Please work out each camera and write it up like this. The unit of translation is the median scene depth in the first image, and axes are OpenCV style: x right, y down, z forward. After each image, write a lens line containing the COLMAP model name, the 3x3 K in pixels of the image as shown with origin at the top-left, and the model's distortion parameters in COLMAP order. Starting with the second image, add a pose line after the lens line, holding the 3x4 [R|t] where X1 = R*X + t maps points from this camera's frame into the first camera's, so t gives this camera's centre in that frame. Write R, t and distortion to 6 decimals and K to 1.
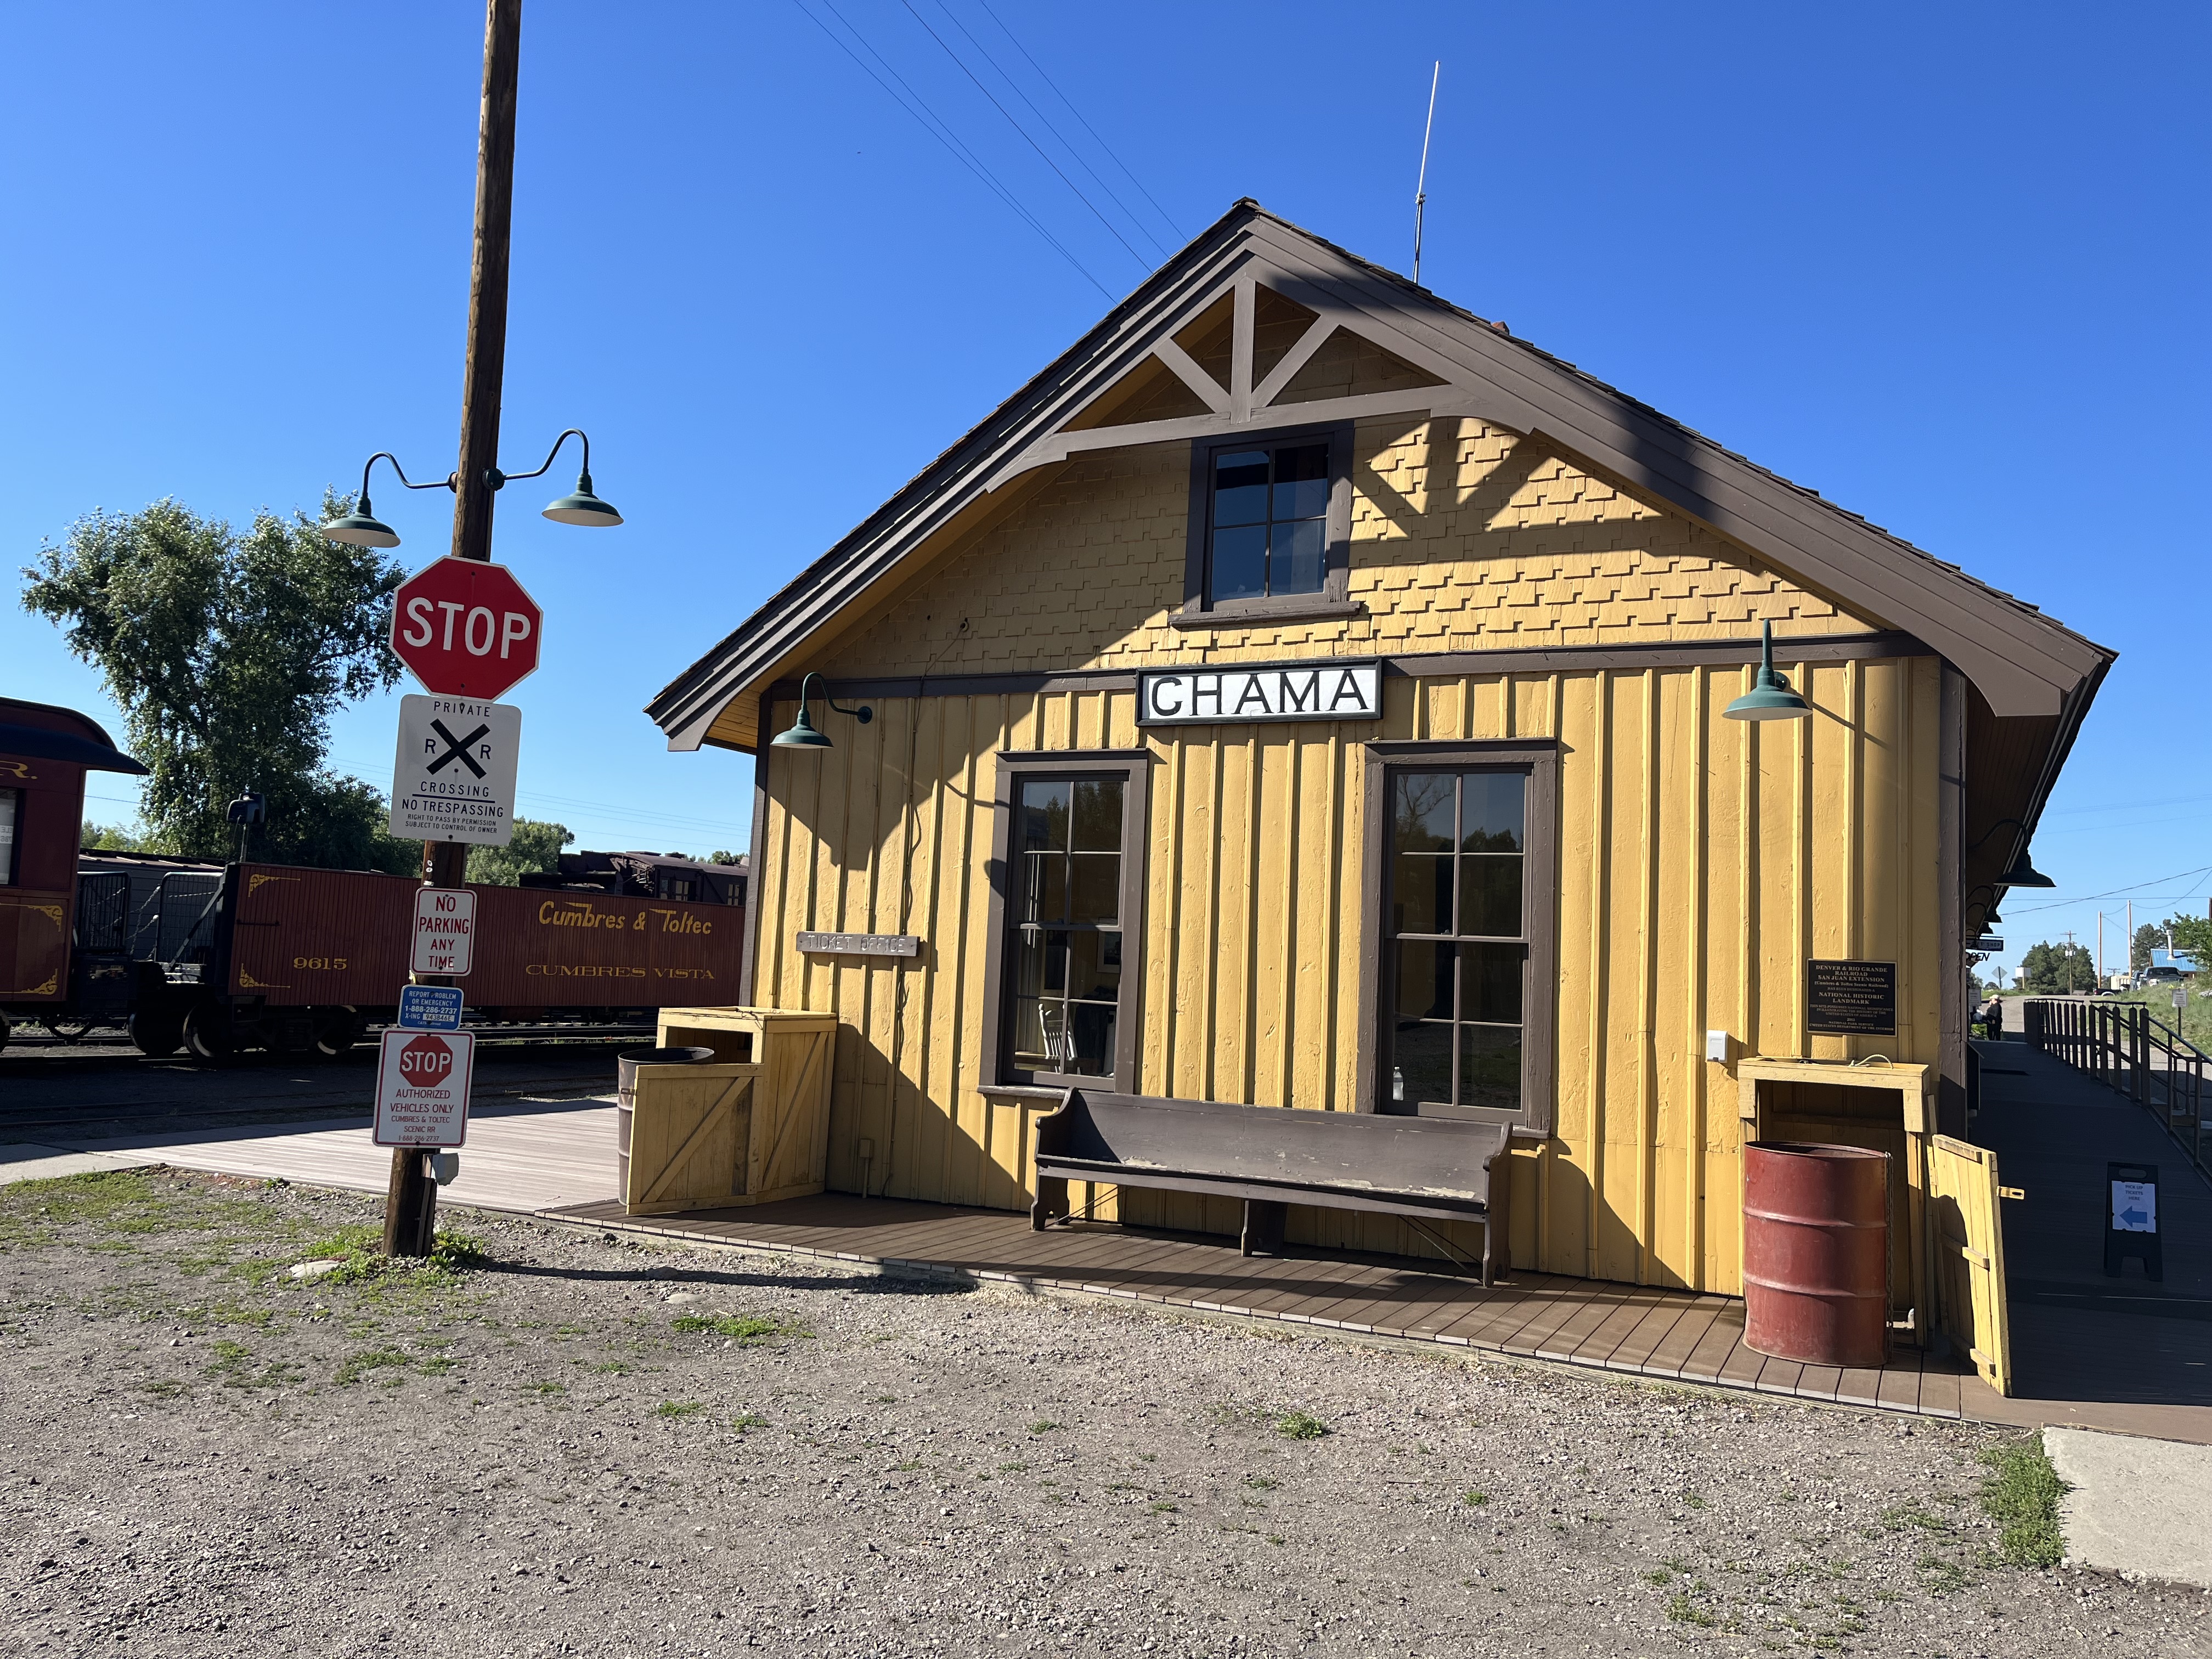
lens RADIAL K [[1649.3, 0, 1106.0], [0, 1649.3, 829.5], [0, 0, 1]] dist [0.000728, -0.002578]
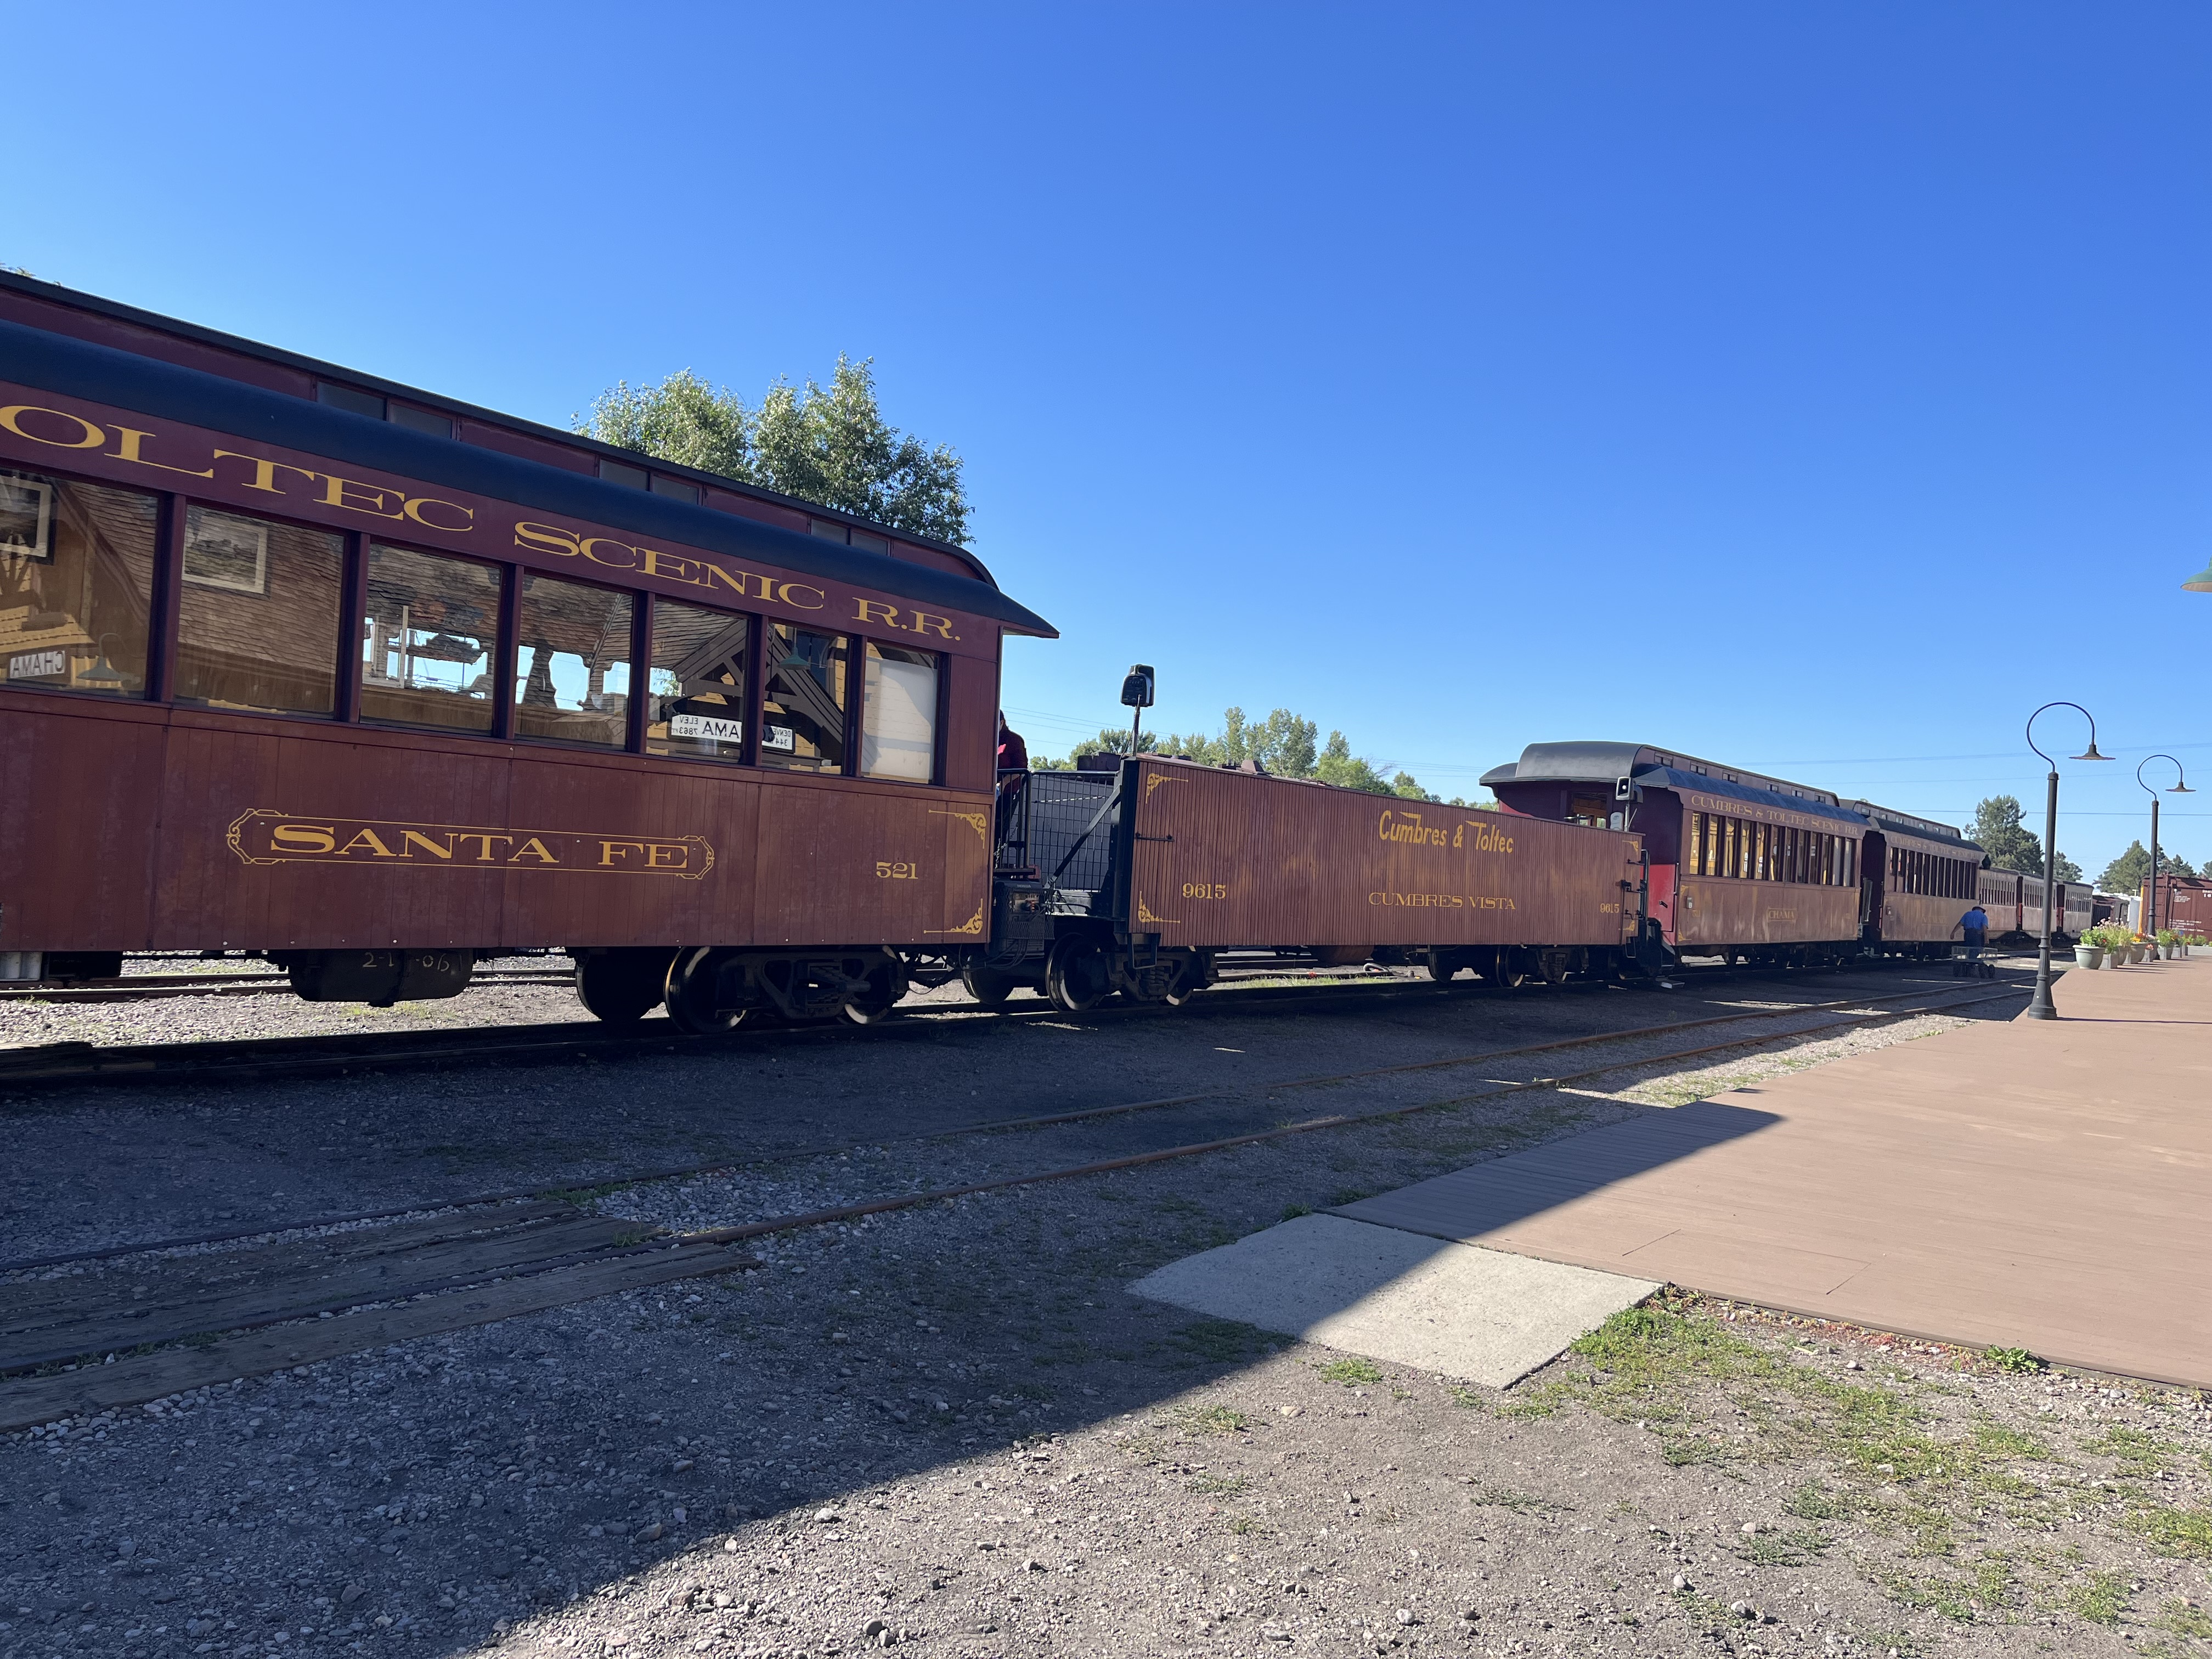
lens RADIAL K [[1649.3, 0, 1106.0], [0, 1649.3, 829.5], [0, 0, 1]] dist [0.000728, -0.002578]
pose [[0.984714, 0.013433, -0.173657, -0.324492], [-0.003390, 0.998311, 0.058002, 0.007437], [0.174143, -0.056526, 0.983097, 0.204186]]
